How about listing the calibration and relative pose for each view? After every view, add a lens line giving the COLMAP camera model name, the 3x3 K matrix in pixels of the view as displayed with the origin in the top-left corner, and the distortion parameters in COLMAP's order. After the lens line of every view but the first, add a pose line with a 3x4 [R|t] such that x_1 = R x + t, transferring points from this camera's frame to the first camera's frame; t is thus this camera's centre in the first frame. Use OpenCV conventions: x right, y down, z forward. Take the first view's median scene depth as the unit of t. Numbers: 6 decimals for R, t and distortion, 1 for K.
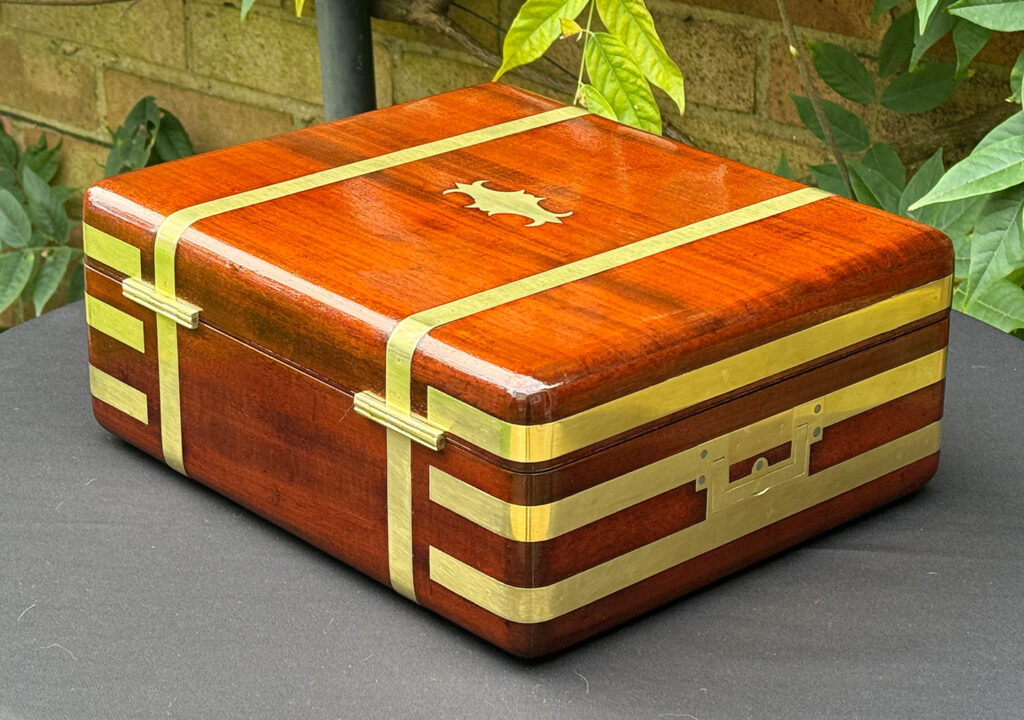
lens RADIAL K [[2624.9, 0, 517.7], [0, 2624.9, 341.5], [0, 0, 1]] dist [0.068652, 1.198380]
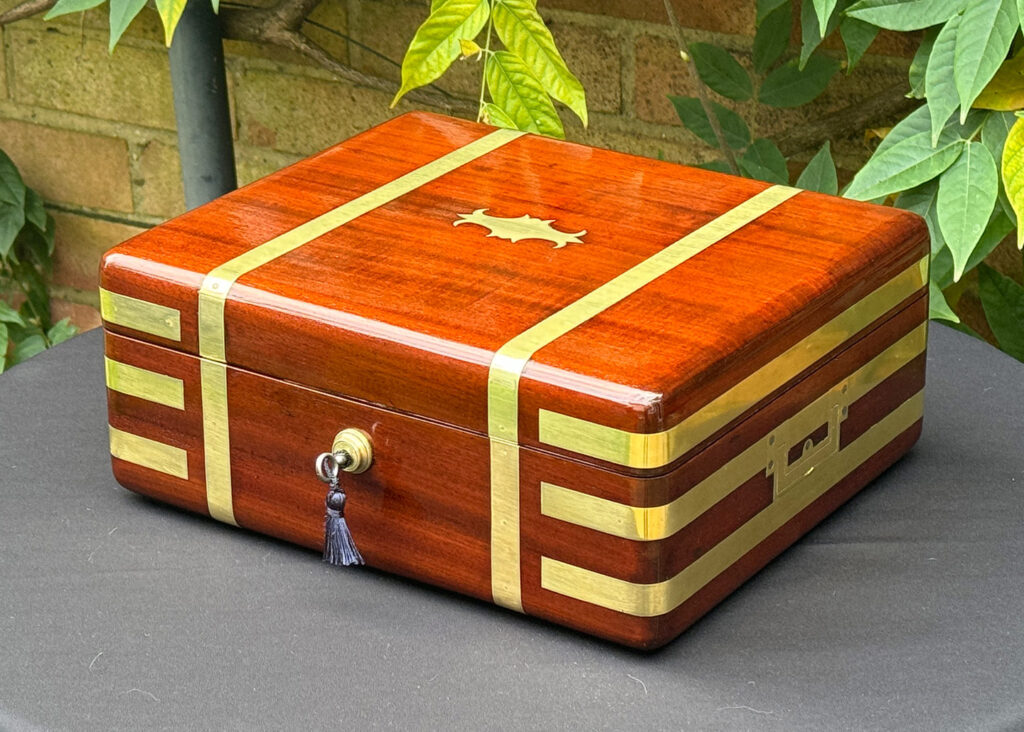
lens RADIAL K [[2936.9, 0, 449.7], [0, 2936.9, 322.3], [0, 0, 1]] dist [0.068737, 0.921683]
pose [[0.993930, -0.067784, 0.086654, -0.075954], [0.068169, 0.997673, -0.001488, -0.011143], [-0.086351, 0.007386, 0.996237, -0.097752]]
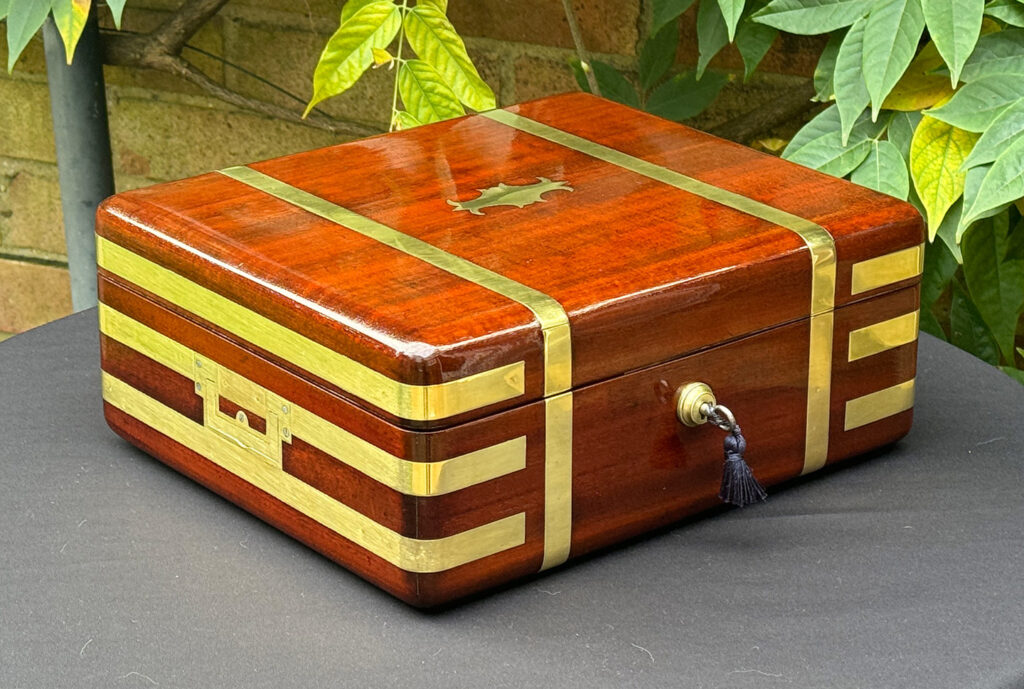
lens RADIAL K [[2814.5, 0, 508.7], [0, 2814.5, 309.4], [0, 0, 1]] dist [0.076176, 0.955263]
pose [[0.976224, -0.080521, 0.201253, -0.131380], [0.087326, 0.995862, -0.025155, 0.007980], [-0.198395, 0.042131, 0.979216, -0.059923]]
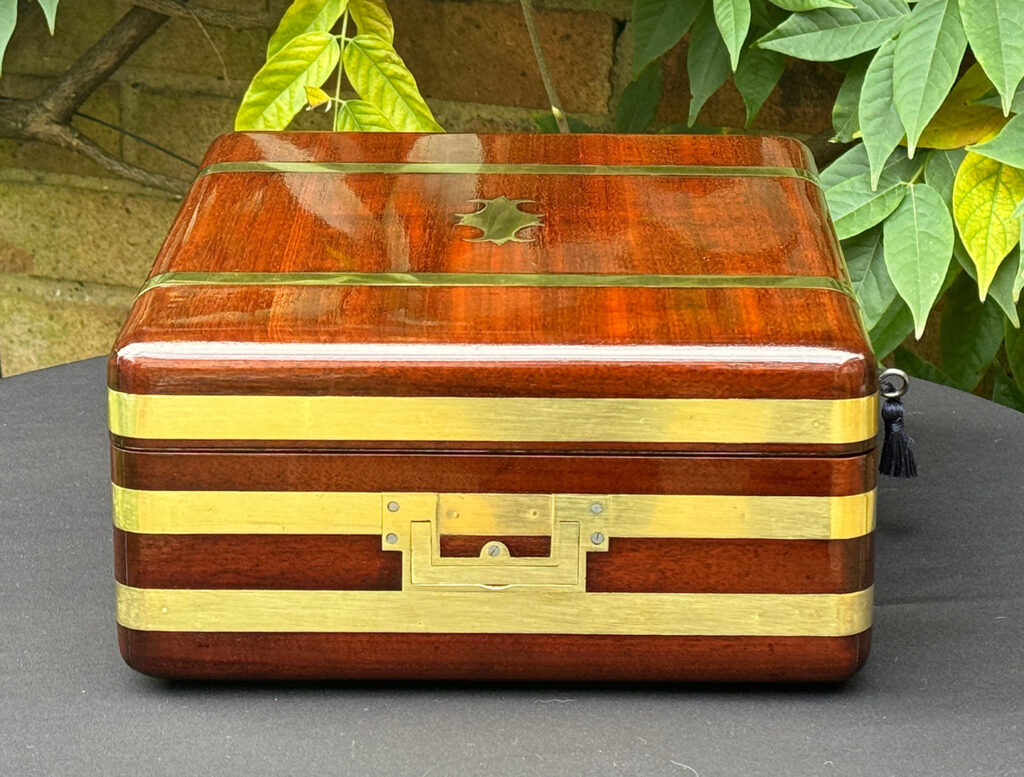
lens RADIAL K [[3047.4, 0, 531.8], [0, 3047.4, 276.0], [0, 0, 1]] dist [0.083952, 0.892796]
pose [[0.966230, -0.078910, 0.245300, -0.131403], [0.105189, 0.989815, -0.095927, 0.032923], [-0.235232, 0.118490, 0.964690, 0.032434]]
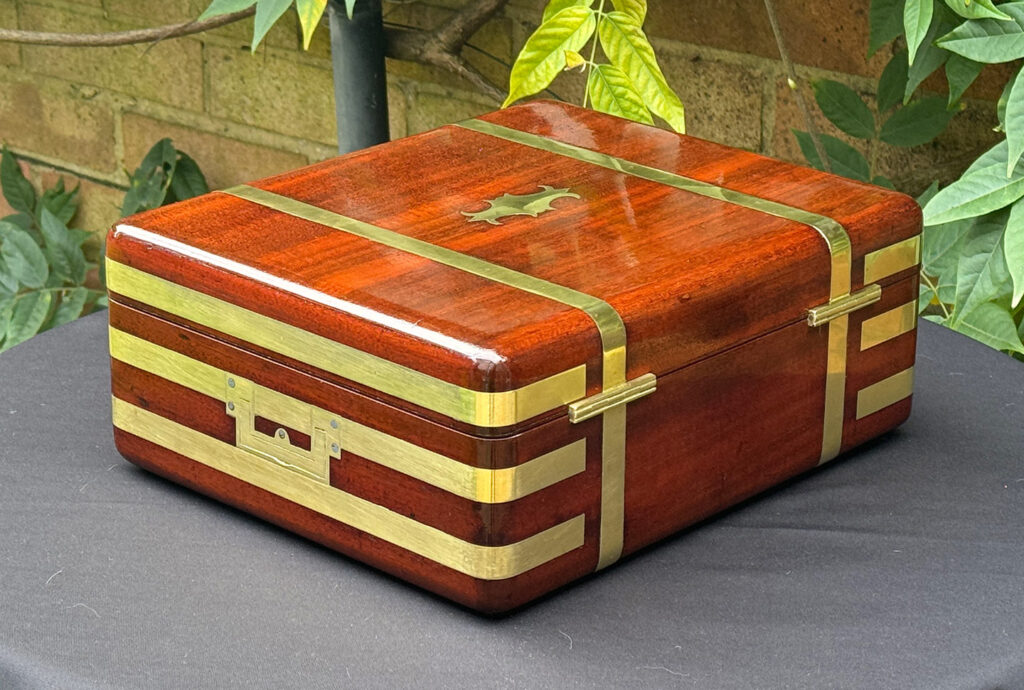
lens RADIAL K [[2814.5, 0, 508.7], [0, 2814.5, 309.9], [0, 0, 1]] dist [0.076176, 0.955263]
pose [[0.999867, 0.004354, -0.015714, 0.009856], [-0.005068, 0.998942, -0.045716, 0.024967], [0.015499, 0.045790, 0.998831, -0.087457]]
